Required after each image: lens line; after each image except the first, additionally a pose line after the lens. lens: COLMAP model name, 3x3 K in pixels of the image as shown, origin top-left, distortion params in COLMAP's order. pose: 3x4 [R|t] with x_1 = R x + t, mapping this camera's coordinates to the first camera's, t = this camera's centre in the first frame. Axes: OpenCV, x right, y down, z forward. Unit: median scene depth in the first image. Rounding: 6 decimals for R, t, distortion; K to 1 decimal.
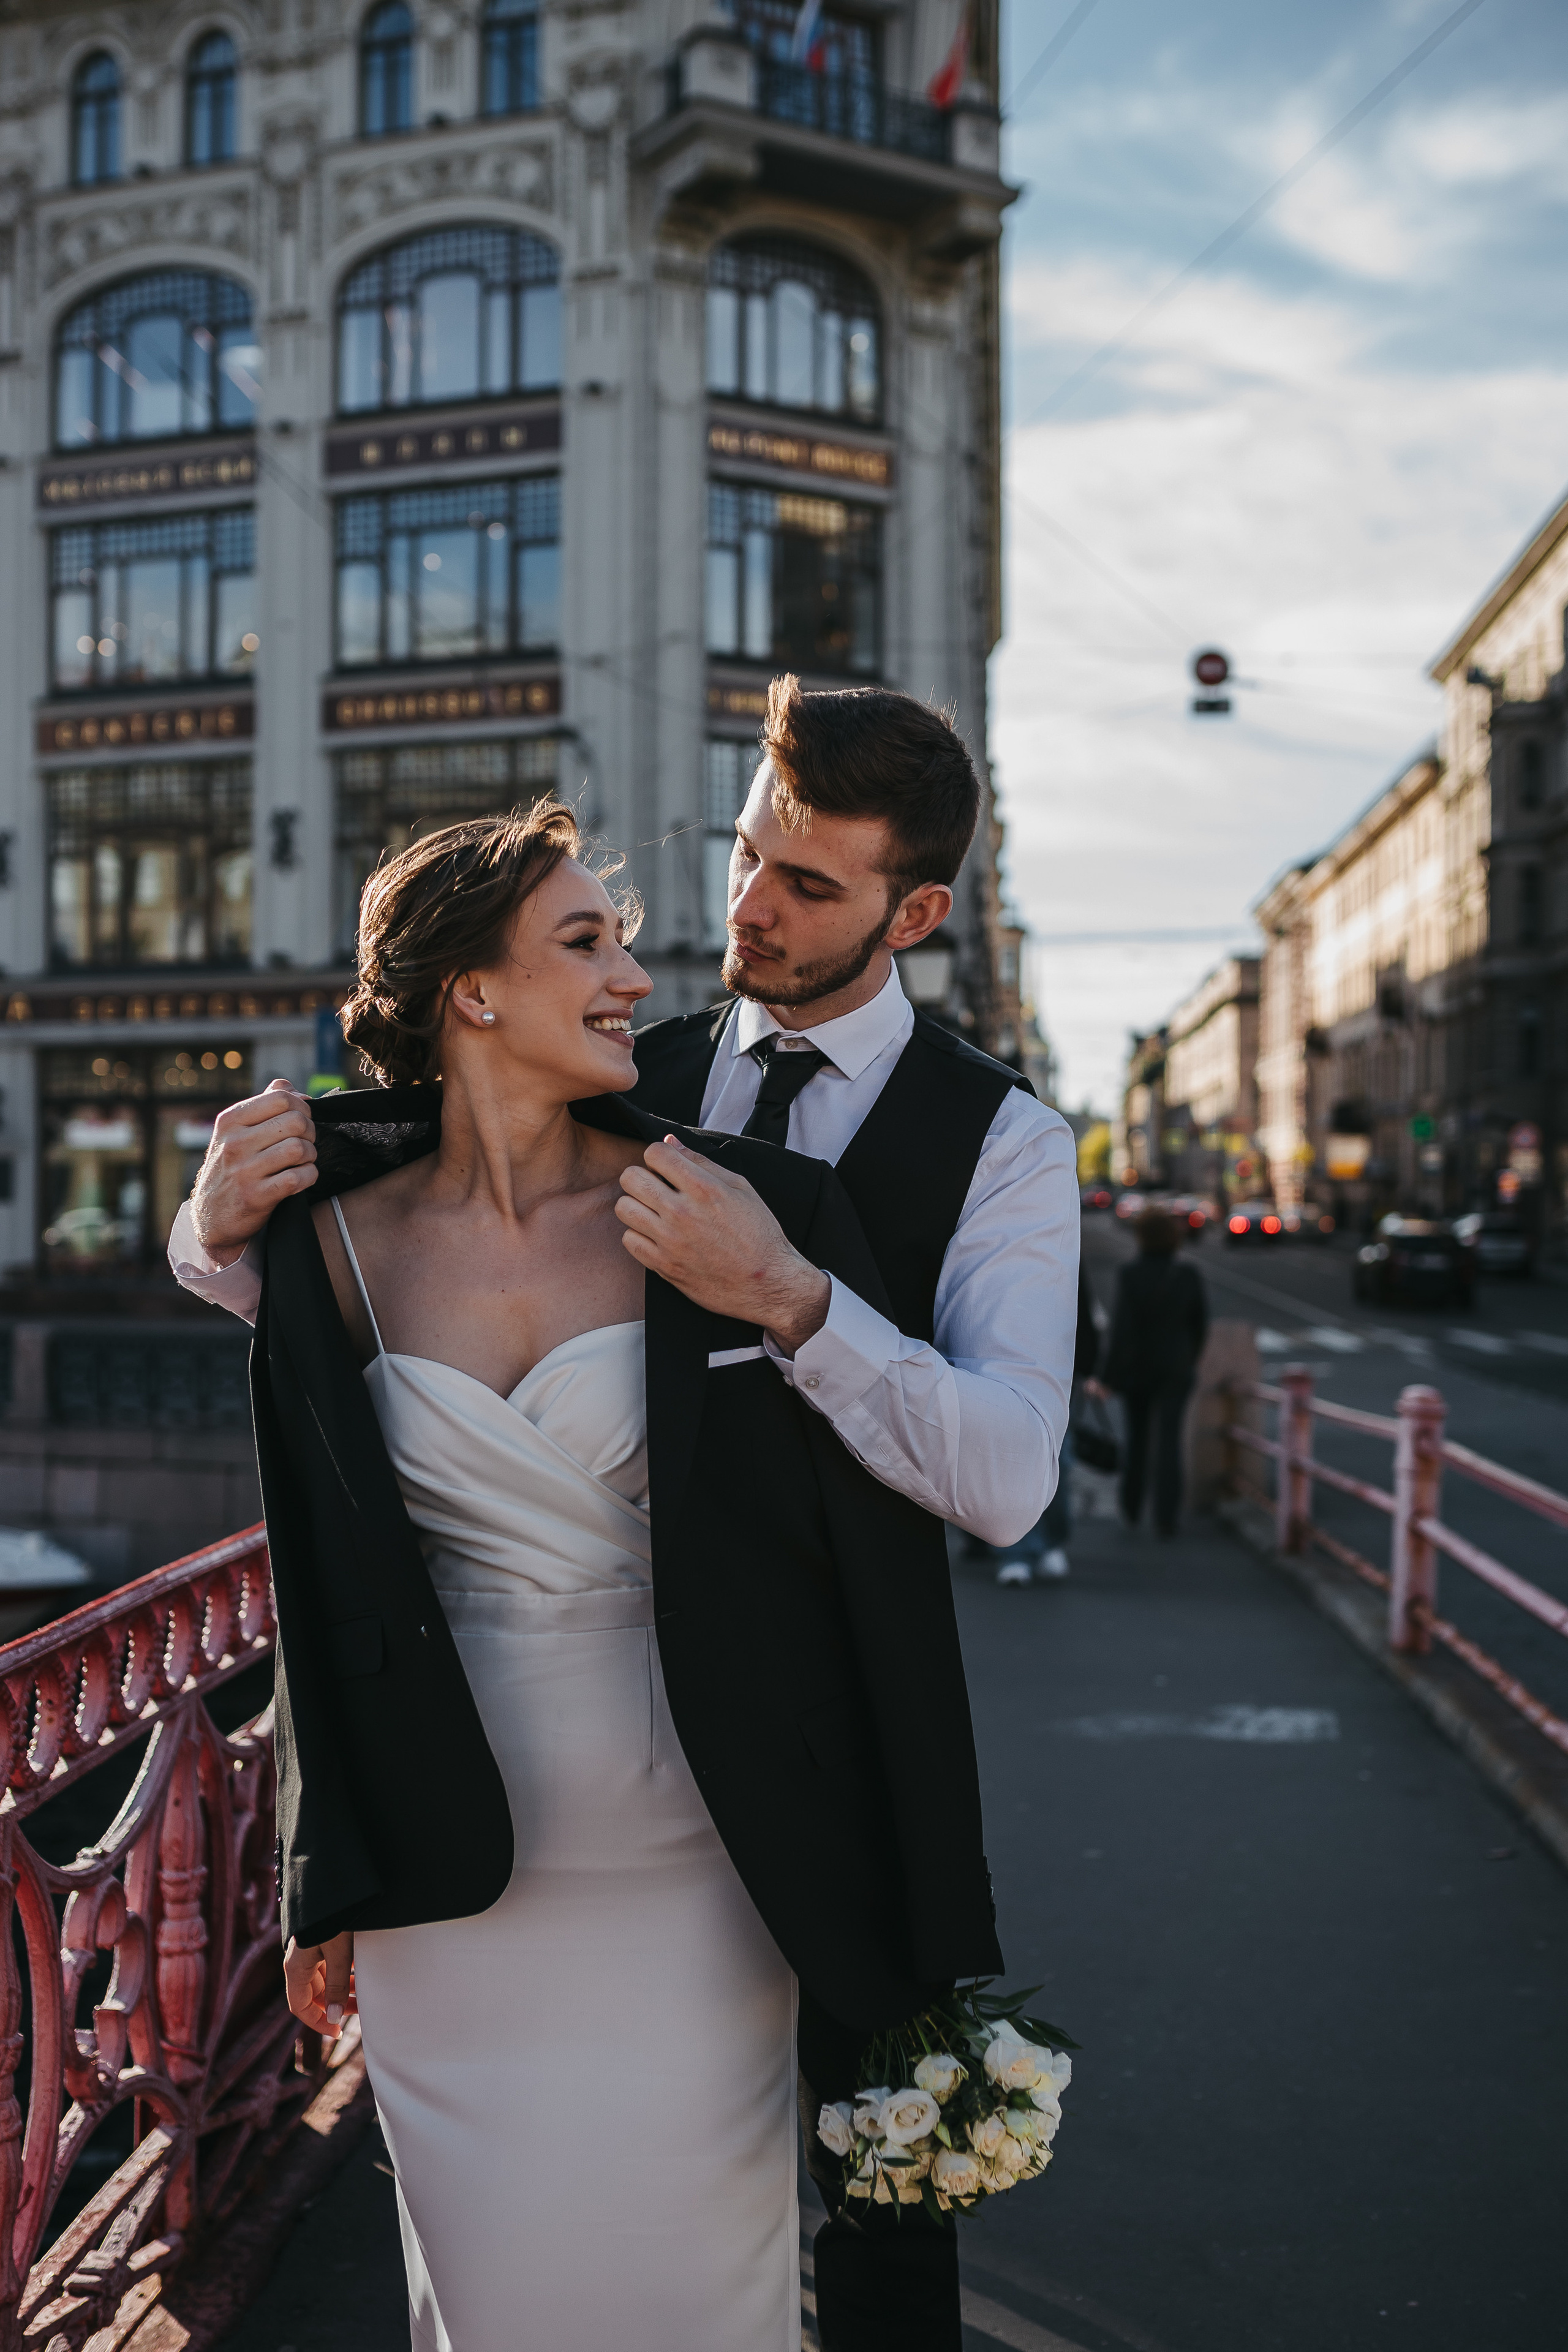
lens RADIAL K [[2482.1, 0, 784.0], [0, 2482.1, 1176.0], [0, 0, 1]] dist [-0.056927, 0.066388]
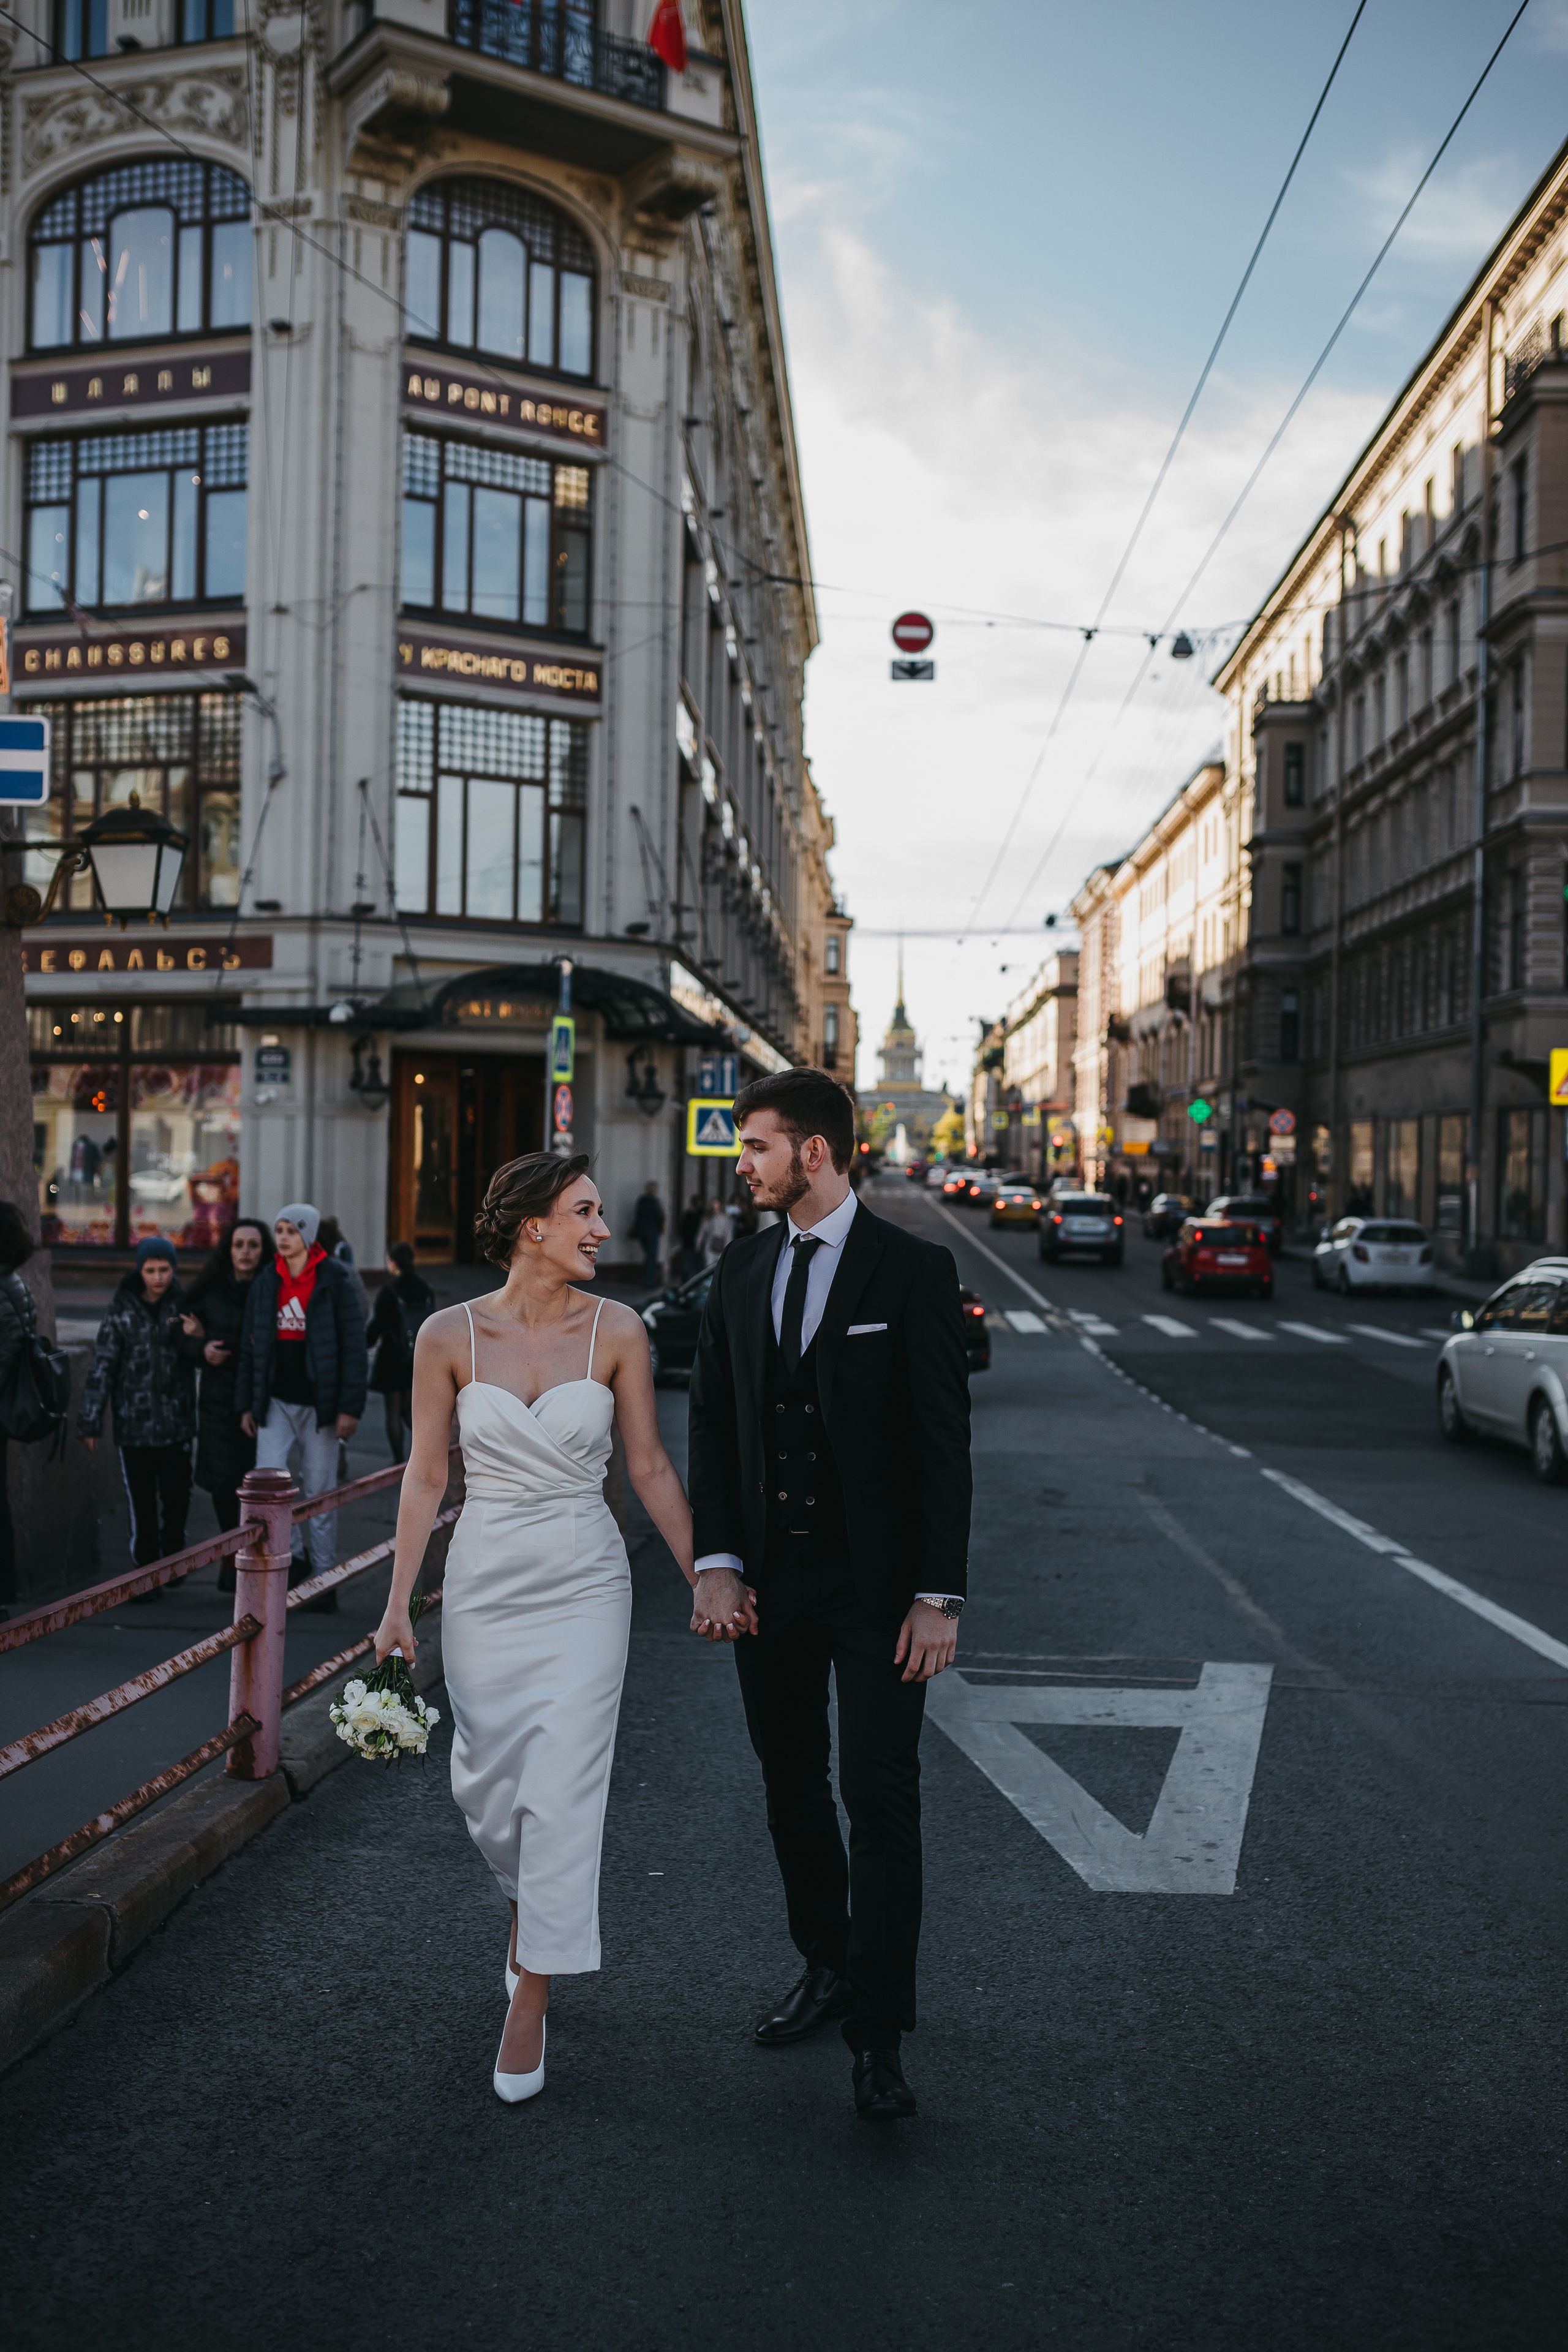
lens RADIAL K [[2237.8, 0, 784.0], [0, 2237.8, 1176.0], [0, 0, 1]] dist [-0.053255, 0.059711]
pose [[0.998852, 0.015251, 0.045418, 0.080909], [-0.015808, 0.999804, 0.011917, -0.000683], [-0.045227, -0.012621, 0.998897, 0.114392]]
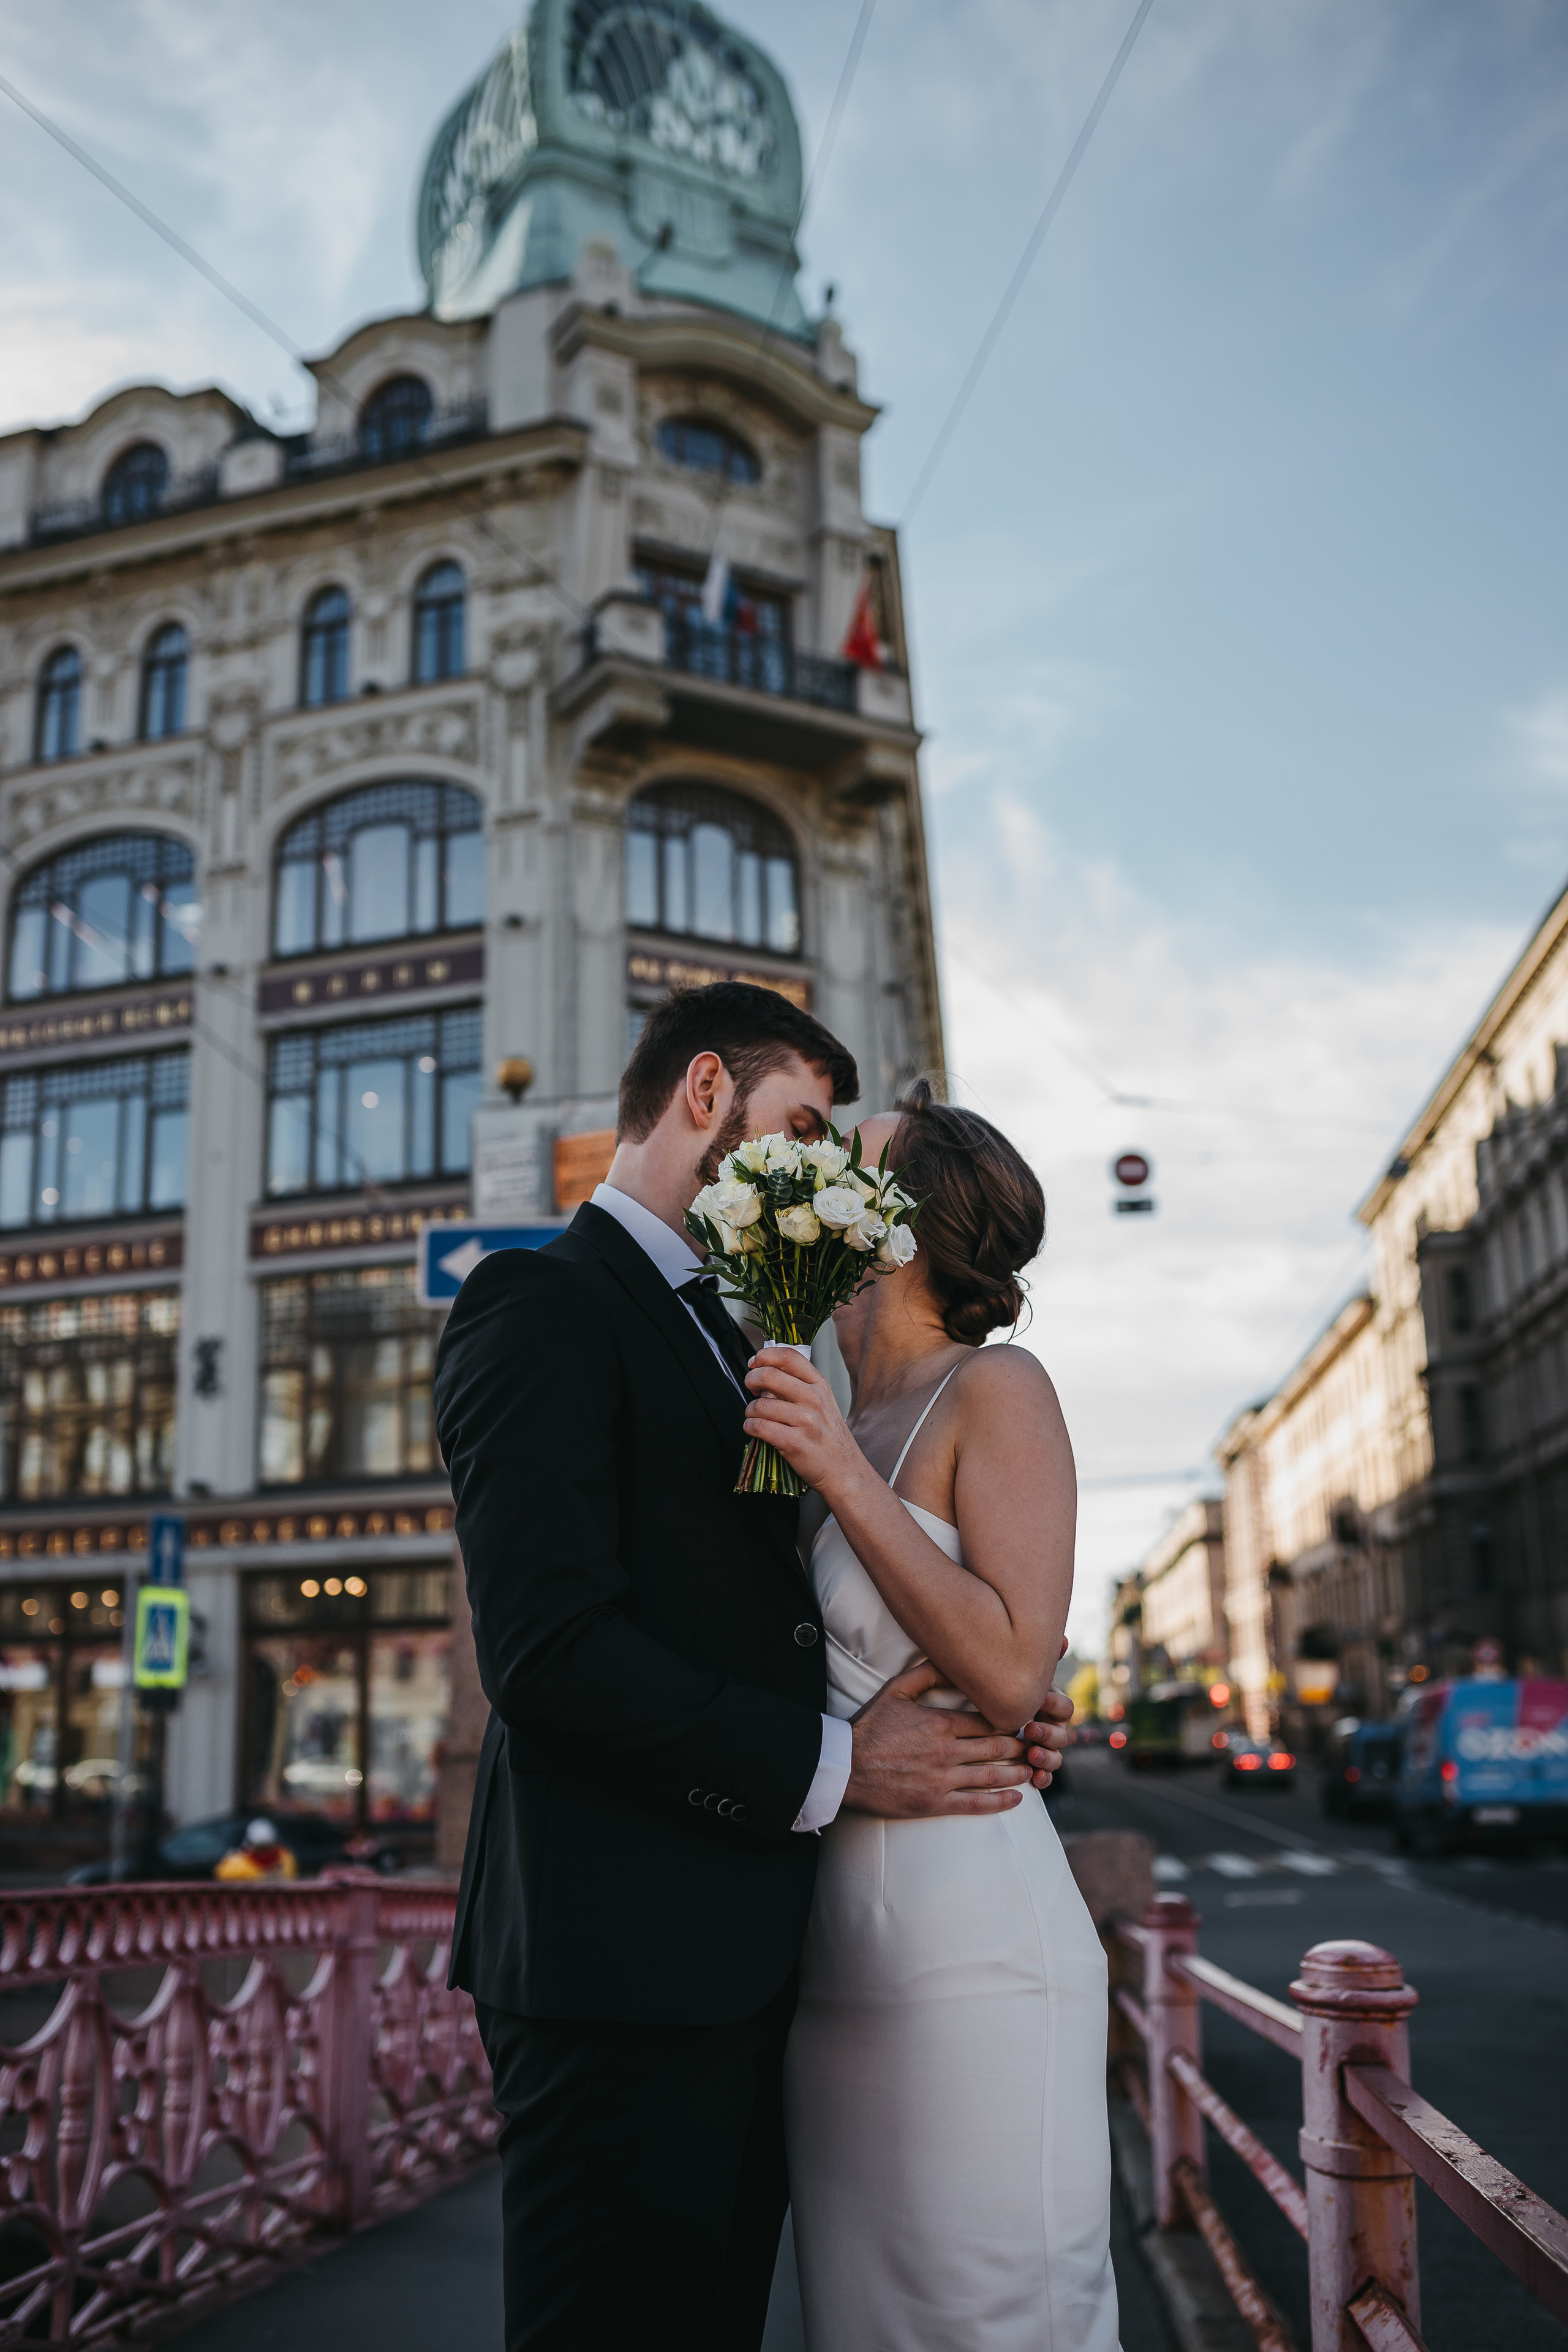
lens RADIAL K [[2237.8, 0, 784.0], [0, 2237.8, 1176.0], [0, 0, 1]] dist [-0.053255, 0.059711]
pose [[0.999628, -0.027239, -0.001449, 0.032152], [0.026101, 0.970592, -0.239312, 0.009433], [0.007925, 0.239185, 0.970942, 0.115958]]
